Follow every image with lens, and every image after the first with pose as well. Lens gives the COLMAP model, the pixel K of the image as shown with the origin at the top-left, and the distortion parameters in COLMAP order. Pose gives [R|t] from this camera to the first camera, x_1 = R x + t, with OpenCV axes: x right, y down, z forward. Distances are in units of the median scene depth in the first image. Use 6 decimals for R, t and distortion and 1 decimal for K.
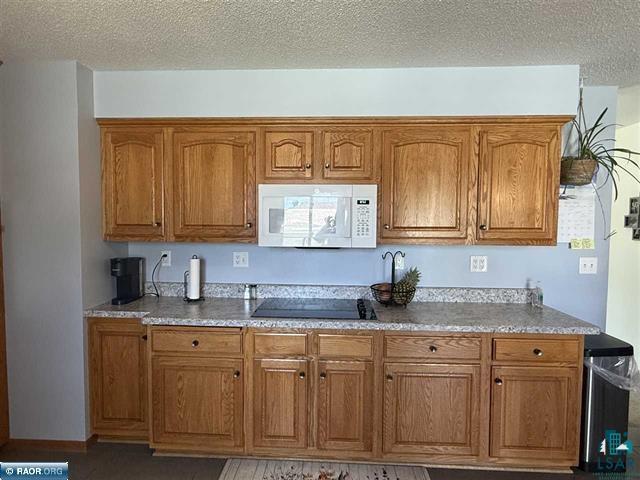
lens RADIAL K [[373.6, 0, 318.8], [0, 373.6, 240.0], [0, 0, 1]] dist [-0.003559, -0.000277]
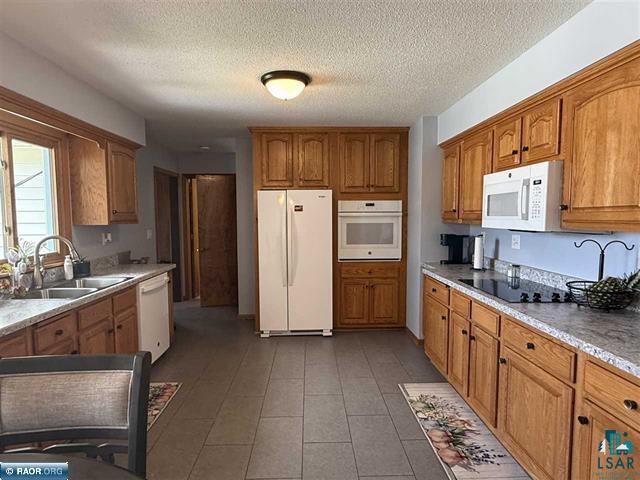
lens RADIAL K [[373.6, 0, 316.0], [0, 373.6, 242.1], [0, 0, 1]] dist [-0.003559, -0.000277]
pose [[0.074927, 0.062544, -0.995226, 0.999091], [-0.049873, 0.997017, 0.058901, 0.020611], [0.995941, 0.045221, 0.077823, 0.375445]]
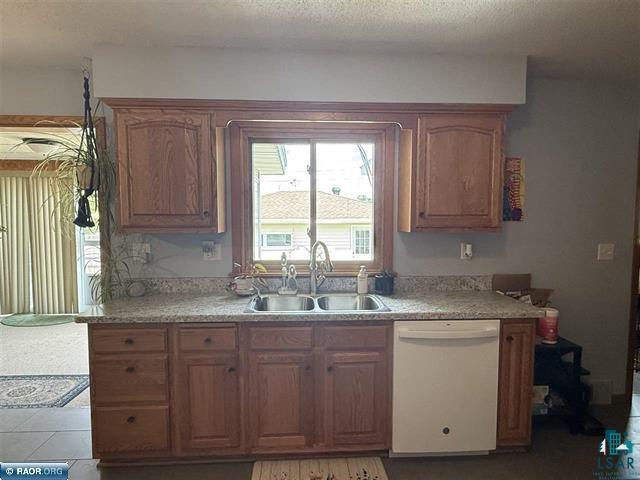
lens RADIAL K [[373.6, 0, 318.4], [0, 373.6, 239.9], [0, 0, 1]] dist [-0.003559, -0.000277]
pose [[-0.994174, -0.003518, -0.107730, -0.083091], [-0.015955, 0.993261, 0.114800, -0.015227], [0.106600, 0.115850, -0.987530, 0.694625]]
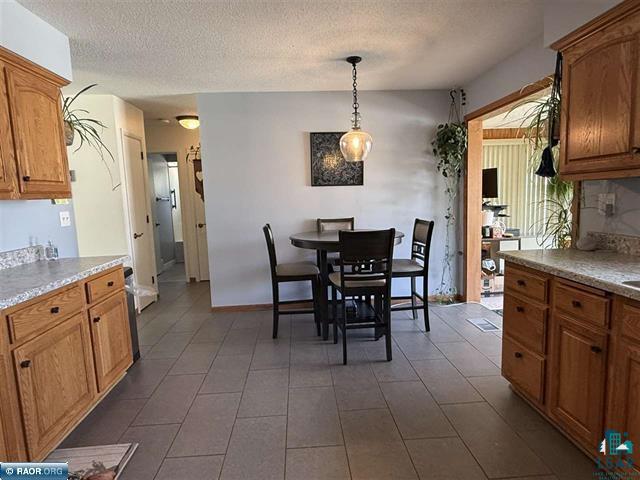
lens RADIAL K [[373.6, 0, 322.3], [0, 373.6, 240.7], [0, 0, 1]] dist [-0.003559, -0.000277]
pose [[-0.122971, -0.123541, 0.984691, -0.563252], [0.088334, 0.986921, 0.134852, 0.056077], [-0.988471, 0.103564, -0.110450, 0.398033]]
